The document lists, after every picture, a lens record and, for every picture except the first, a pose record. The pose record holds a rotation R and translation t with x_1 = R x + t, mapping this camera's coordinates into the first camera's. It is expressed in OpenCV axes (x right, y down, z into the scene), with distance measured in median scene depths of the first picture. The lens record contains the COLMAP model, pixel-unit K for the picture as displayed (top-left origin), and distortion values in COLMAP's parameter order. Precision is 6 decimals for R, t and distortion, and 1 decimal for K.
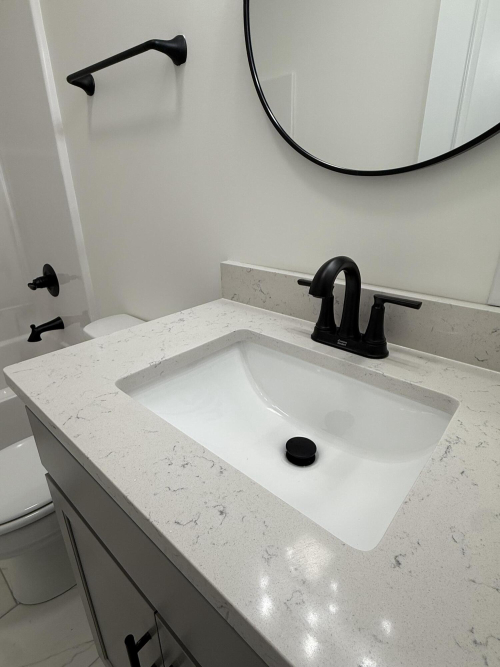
lens RADIAL K [[352.2, 0, 250.8], [0, 352.2, 331.1], [0, 0, 1]] dist [0.002054, 0.000389]
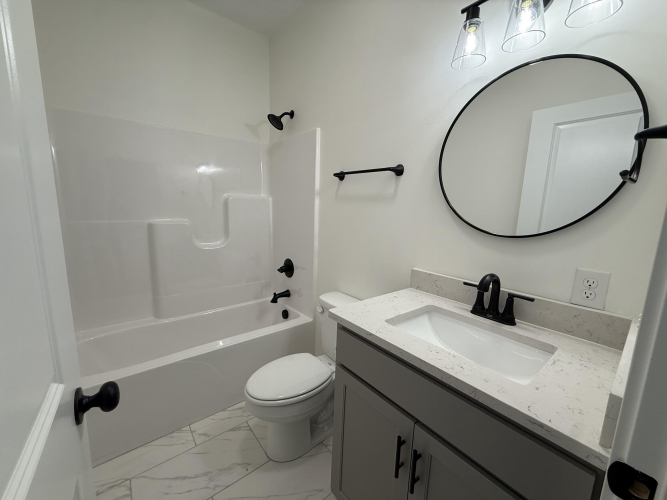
lens RADIAL K [[265.1, 0, 333.6], [0, 265.1, 252.9], [0, 0, 1]] dist [0.003476, -0.000110]
pose [[0.983780, 0.071551, -0.164492, -0.348091], [-0.106086, 0.971521, -0.211879, 0.088639], [0.144647, 0.225893, 0.963353, -0.583472]]
